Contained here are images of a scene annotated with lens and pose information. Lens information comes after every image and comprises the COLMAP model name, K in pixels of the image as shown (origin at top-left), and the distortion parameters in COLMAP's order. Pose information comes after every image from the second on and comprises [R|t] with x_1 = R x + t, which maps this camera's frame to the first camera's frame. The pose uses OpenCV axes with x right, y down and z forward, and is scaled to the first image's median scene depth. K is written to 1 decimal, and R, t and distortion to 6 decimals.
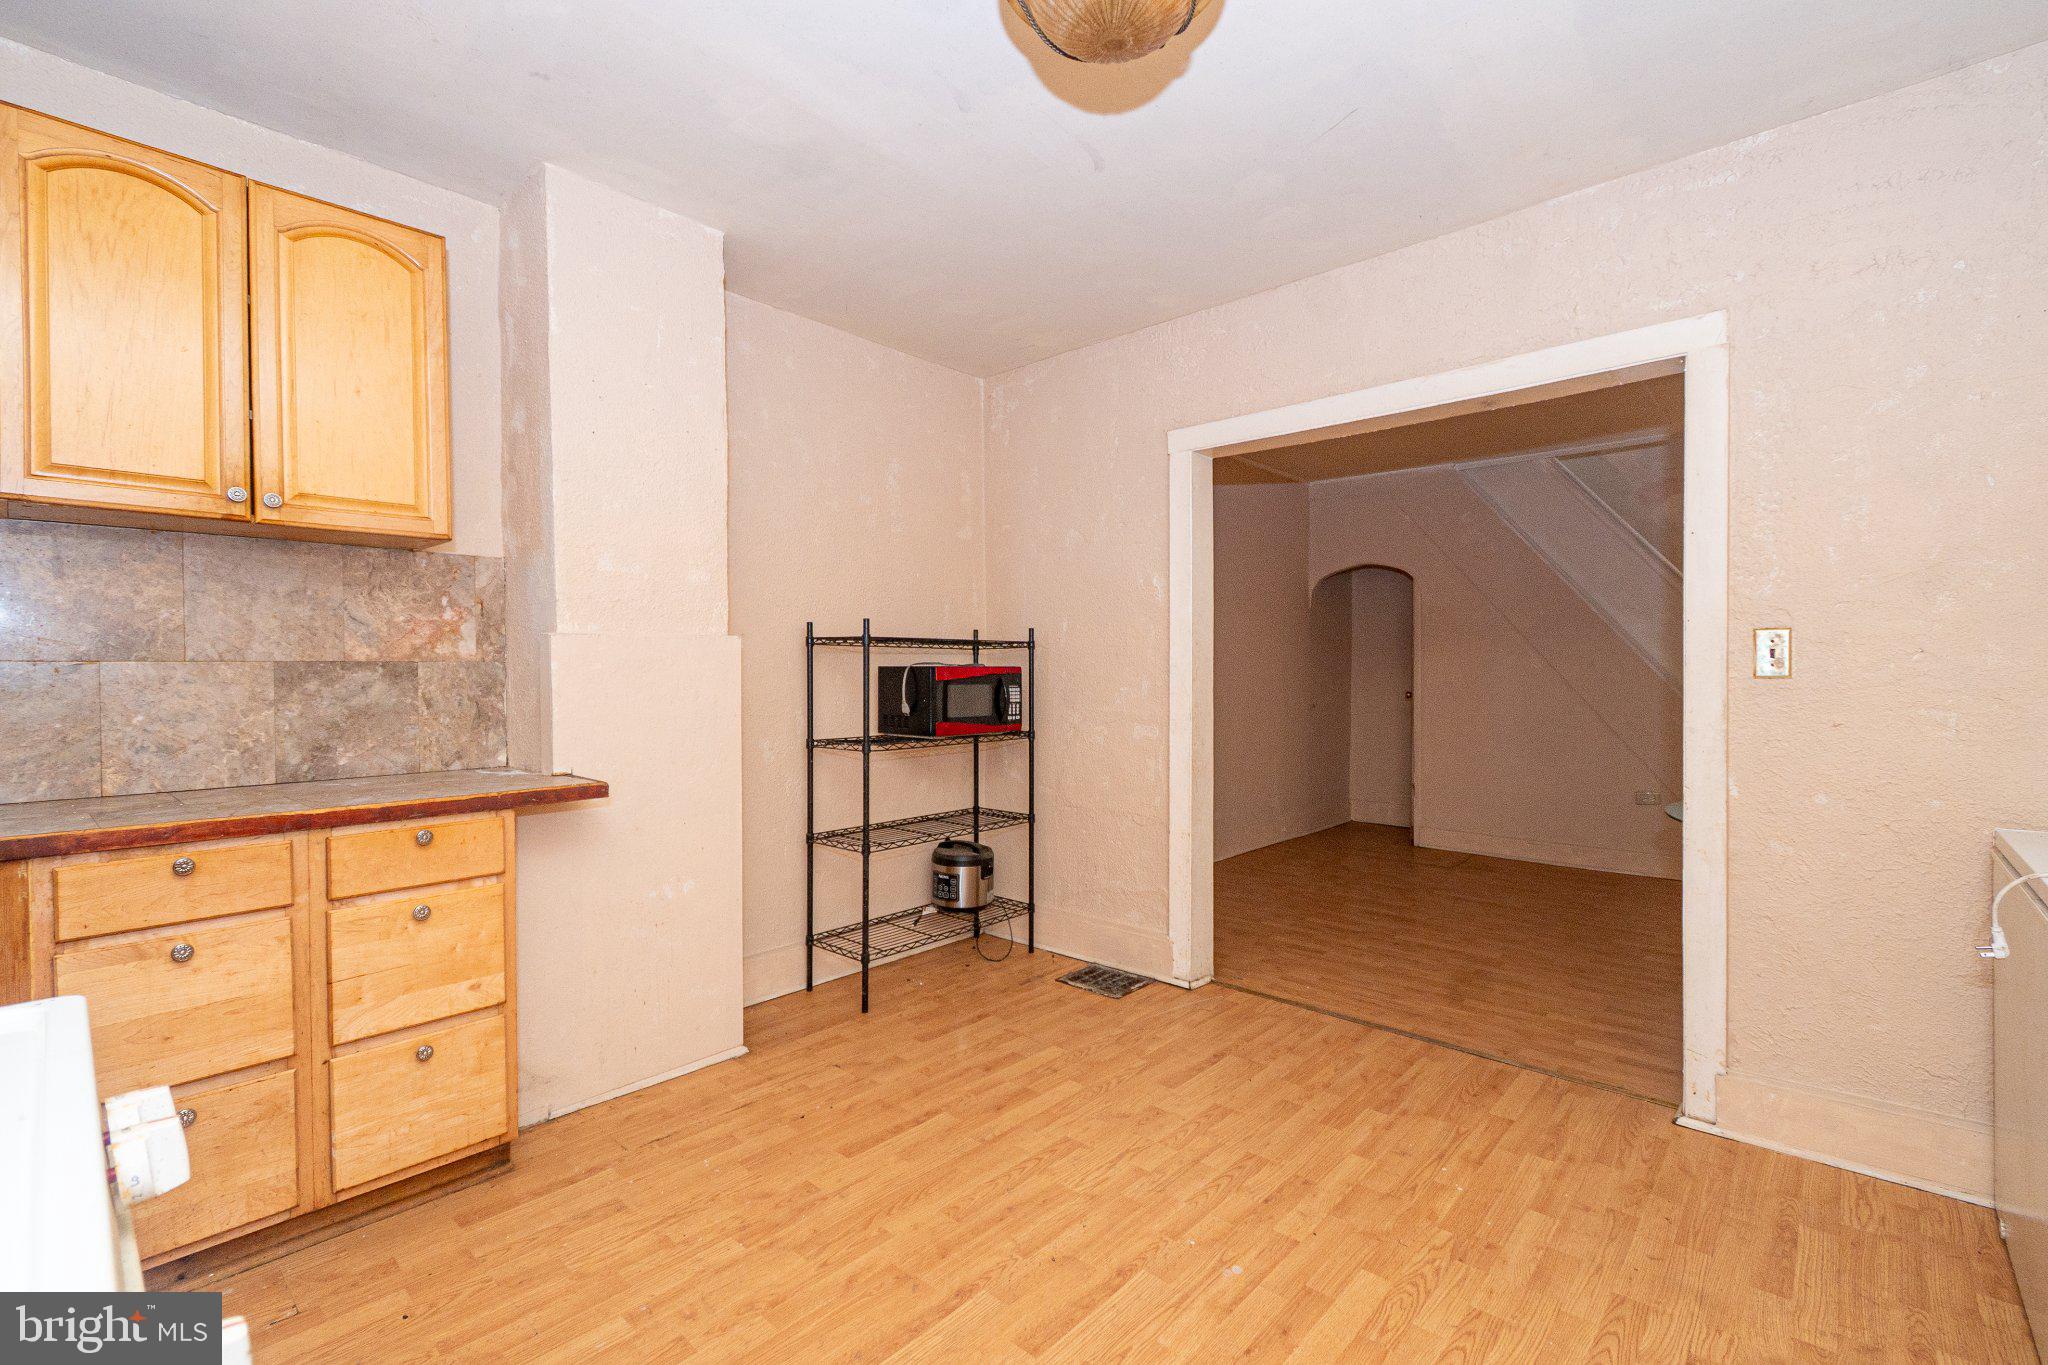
lens RADIAL K [[924.0, 0, 1024.0], [0, 924.0, 684.0], [0, 0, 1]] dist [0.009765, -0.003655]
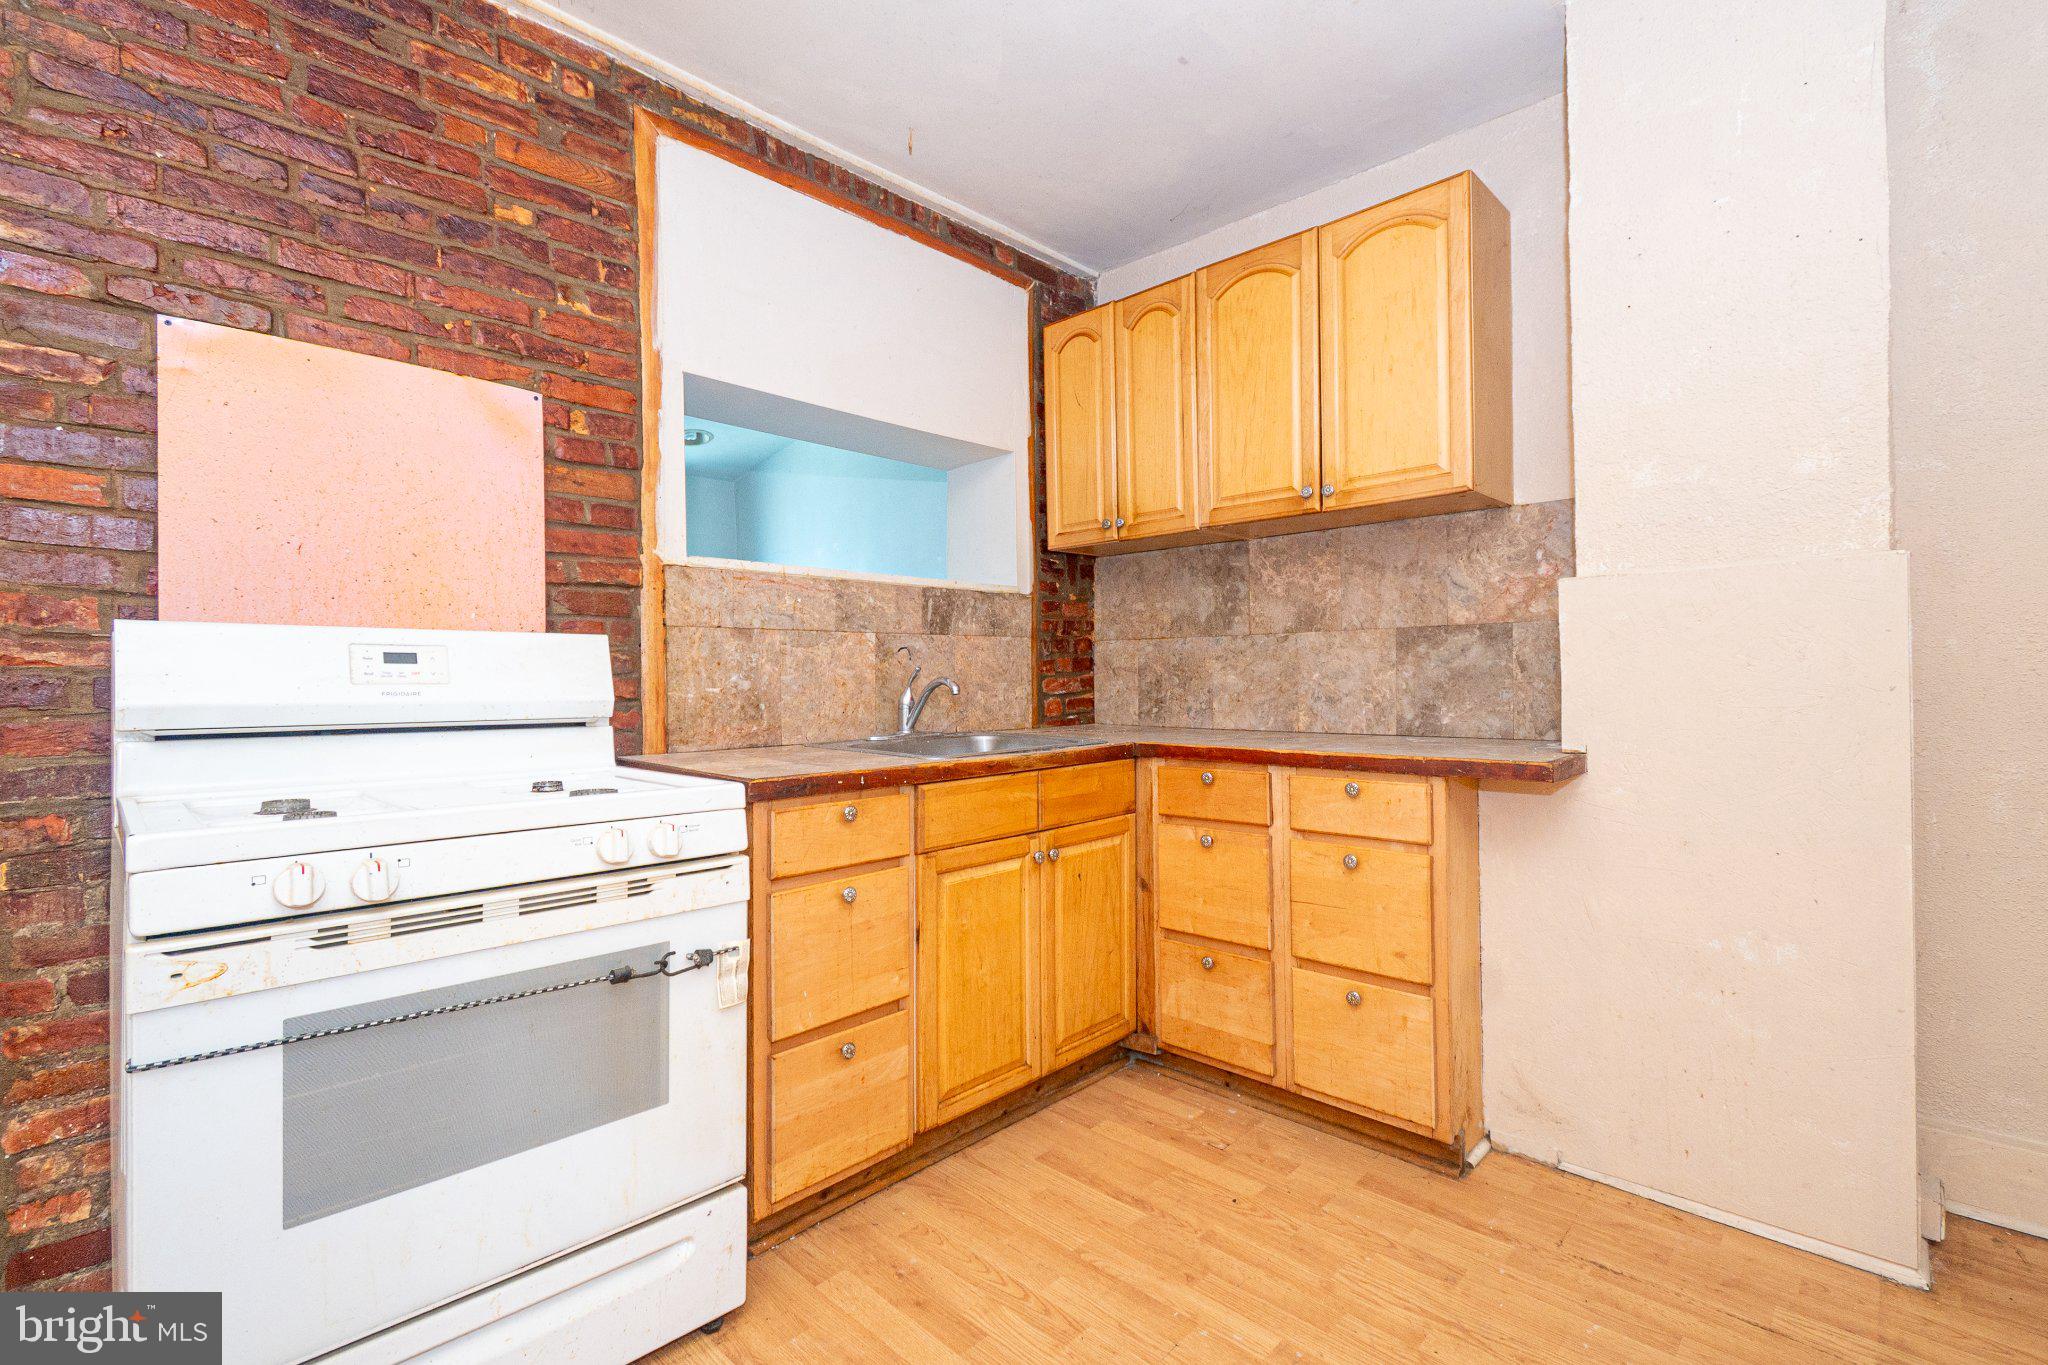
lens RADIAL K [[924.0, 0, 1031.2], [0, 924.0, 680.5], [0, 0, 1]] dist [0.009765, -0.003655]
pose [[-0.026774, 0.007508, -0.999613, 0.337604], [-0.005193, 0.999957, 0.007650, 0.033664], [0.999628, 0.005395, -0.026734, 0.578770]]
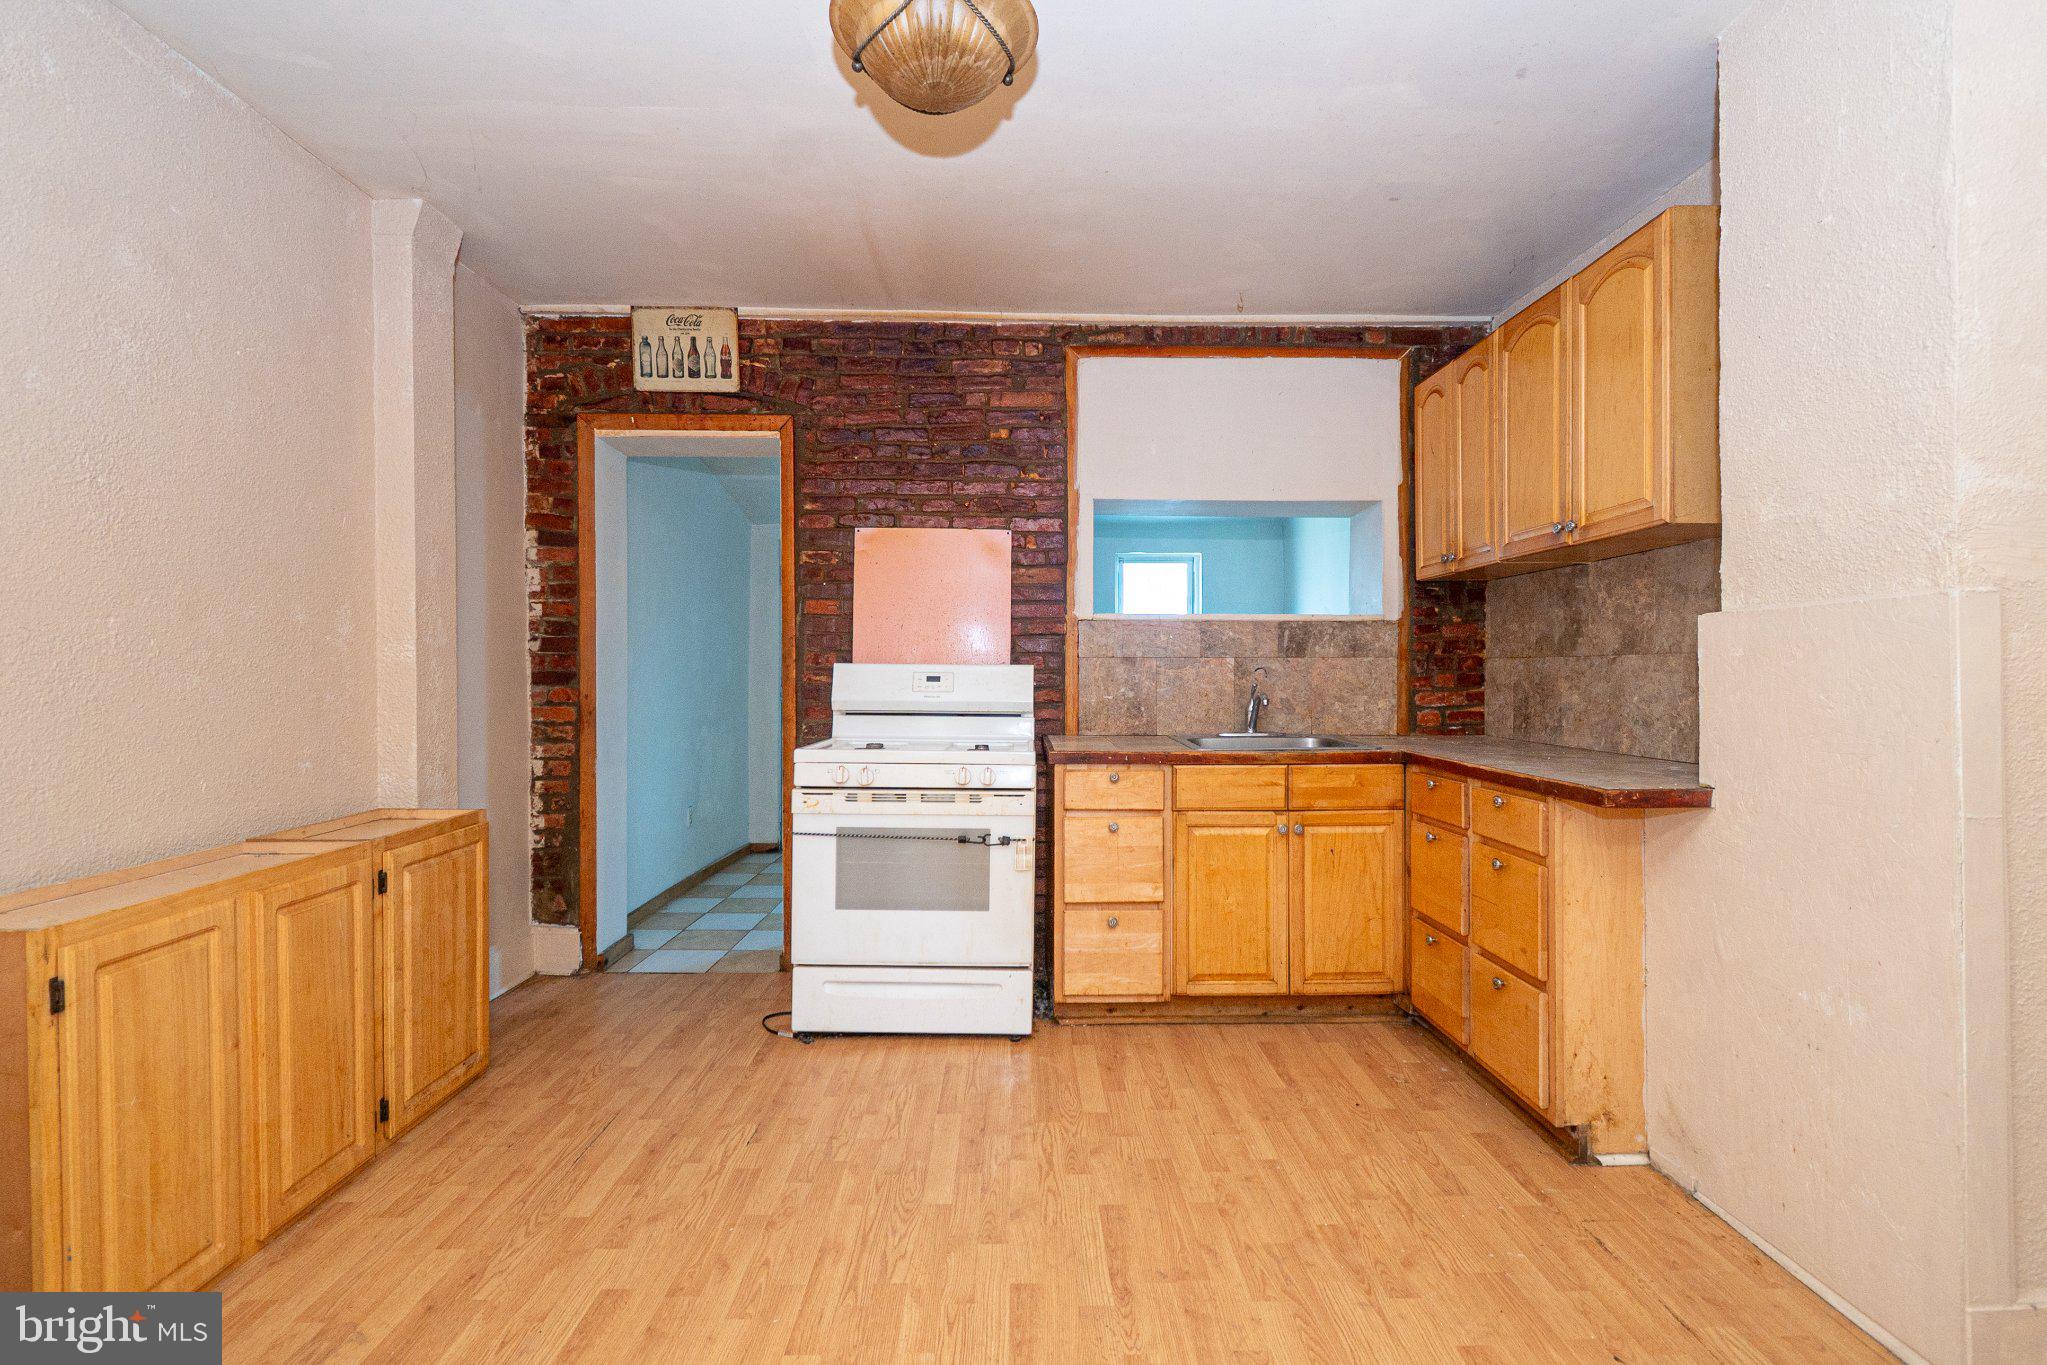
lens RADIAL K [[923.6, 0, 1029.3], [0, 923.6, 675.6], [0, 0, 1]] dist [0.009765, -0.003655]
pose [[-0.731636, 0.004099, -0.681683, 0.516371], [-0.009506, 0.999823, 0.016215, -0.007079], [0.681629, 0.018343, -0.731468, 1.257866]]
